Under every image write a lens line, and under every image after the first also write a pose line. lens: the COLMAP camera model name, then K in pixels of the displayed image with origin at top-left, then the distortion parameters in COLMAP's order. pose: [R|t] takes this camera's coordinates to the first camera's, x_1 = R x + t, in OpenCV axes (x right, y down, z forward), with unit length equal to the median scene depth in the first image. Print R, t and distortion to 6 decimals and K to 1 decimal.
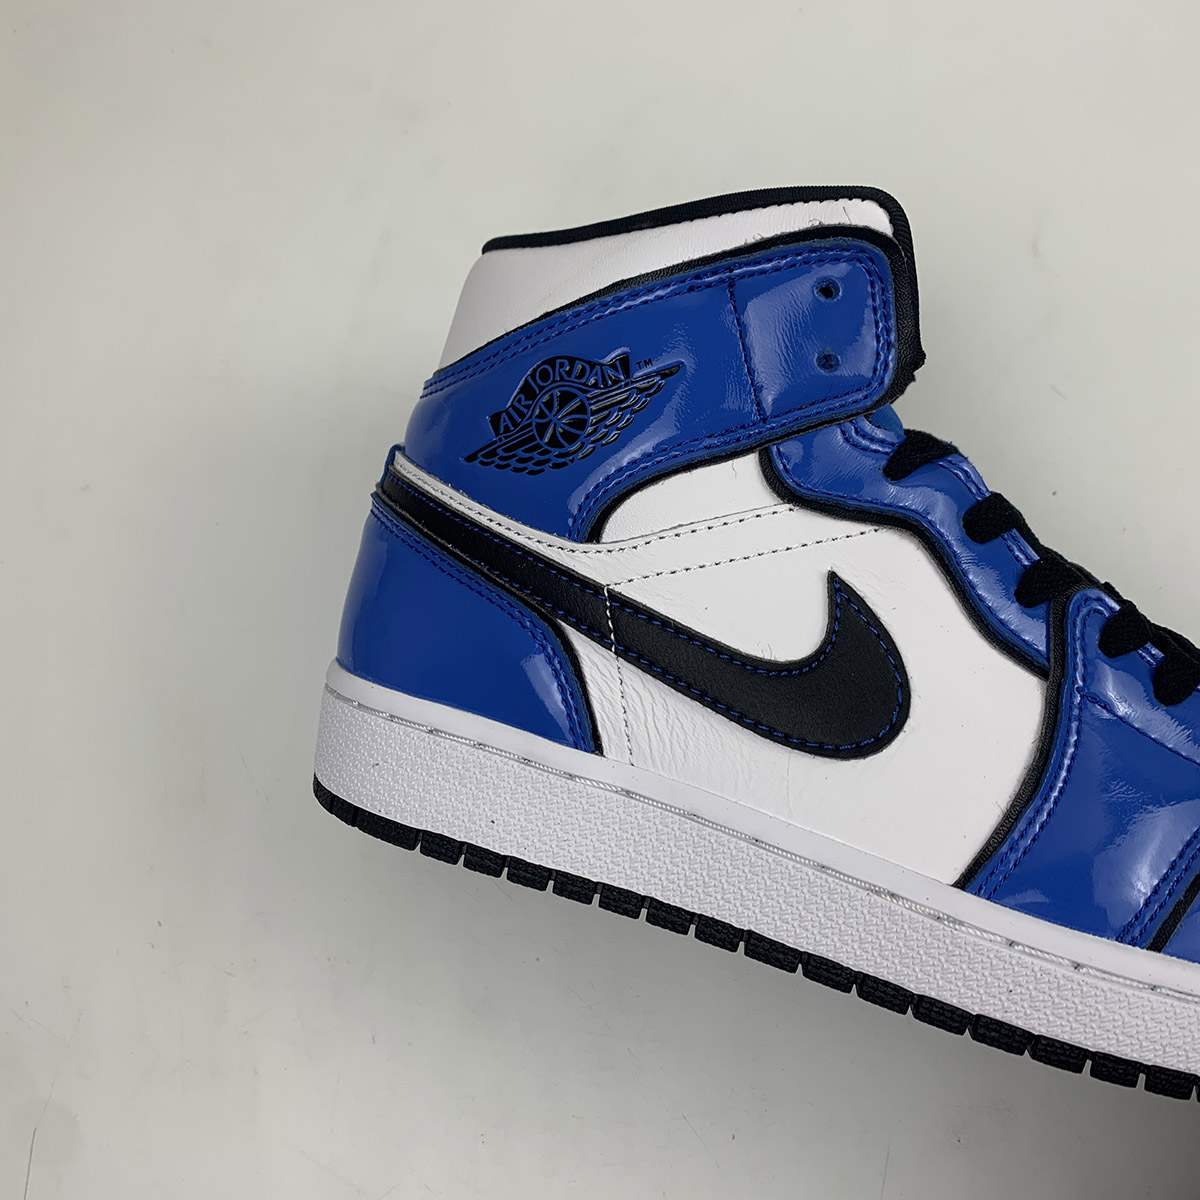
lens RADIAL K [[1296.3, 0, 600.0], [0, 1296.3, 600.0], [0, 0, 1]] dist [0.096212, -0.030086]
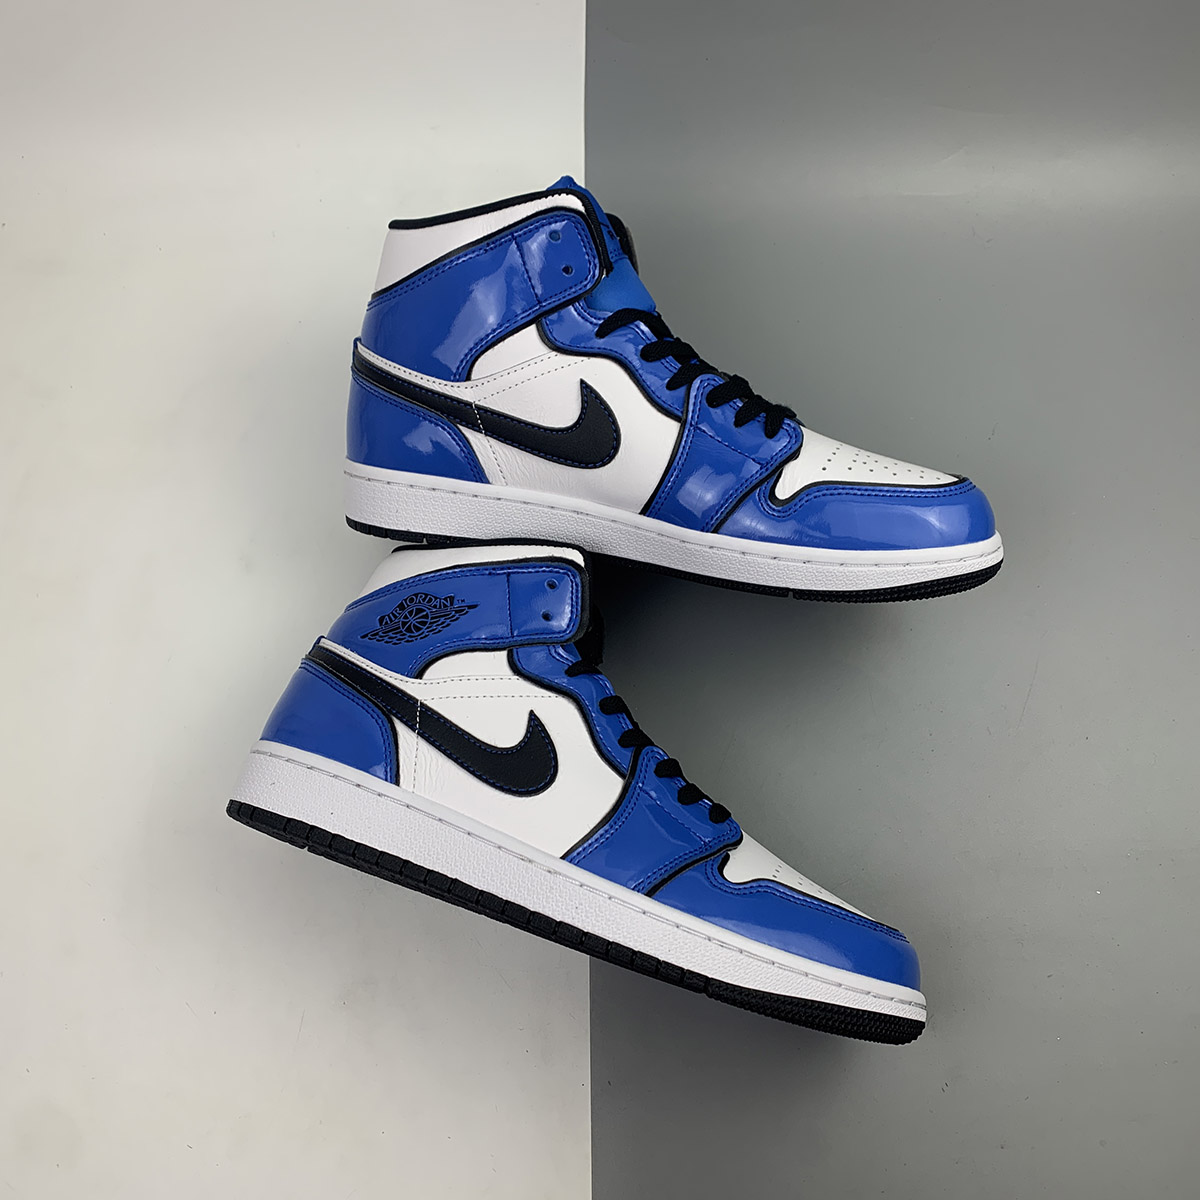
lens RADIAL K [[1296.3, 0, 600.0], [0, 1296.3, 600.0], [0, 0, 1]] dist [0.096212, -0.030086]
pose [[0.976597, 0.199631, 0.080037, 0.083478], [-0.152286, 0.904602, -0.398125, 0.595220], [-0.151880, 0.376620, 0.913833, -0.905480]]
